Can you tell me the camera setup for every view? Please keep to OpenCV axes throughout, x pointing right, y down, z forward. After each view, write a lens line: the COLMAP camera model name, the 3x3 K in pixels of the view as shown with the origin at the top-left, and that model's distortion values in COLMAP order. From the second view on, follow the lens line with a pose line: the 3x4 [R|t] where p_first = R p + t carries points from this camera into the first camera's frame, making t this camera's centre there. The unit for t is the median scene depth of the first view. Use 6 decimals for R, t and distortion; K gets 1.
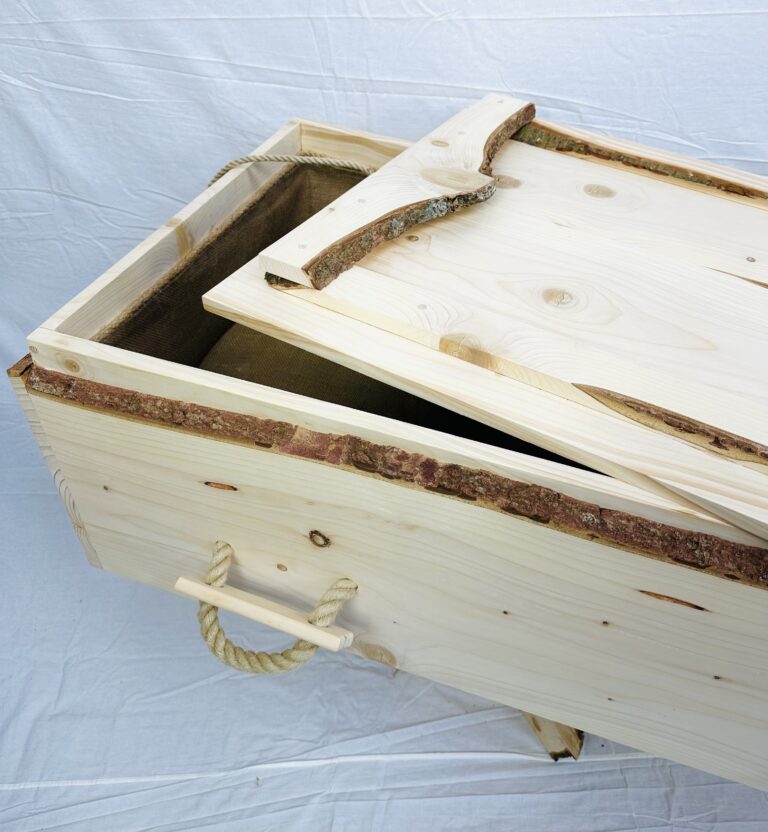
lens RADIAL K [[770.3, 0, 348.5], [0, 770.3, 383.5], [0, 0, 1]] dist [0.008515, 0.000000]
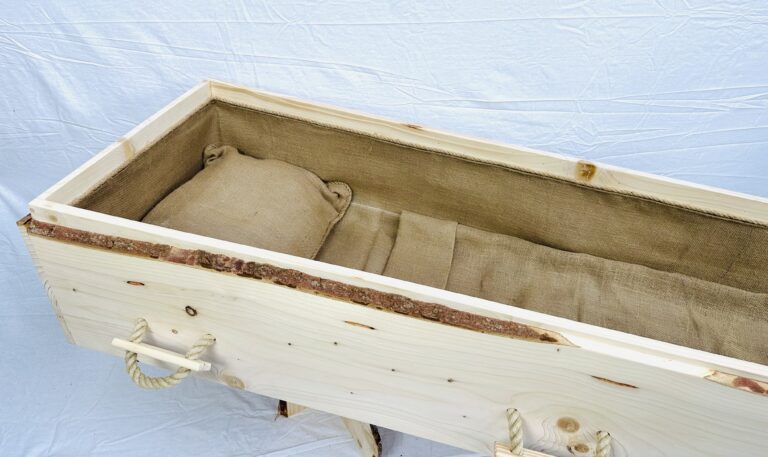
lens RADIAL K [[585.7, 0, 373.2], [0, 585.7, 181.8], [0, 0, 1]] dist [0.026656, -0.051727]
pose [[0.995522, -0.015853, 0.093192, 0.215705], [0.027133, 0.992276, -0.121050, 0.064443], [-0.090553, 0.123036, 0.988262, -0.367384]]
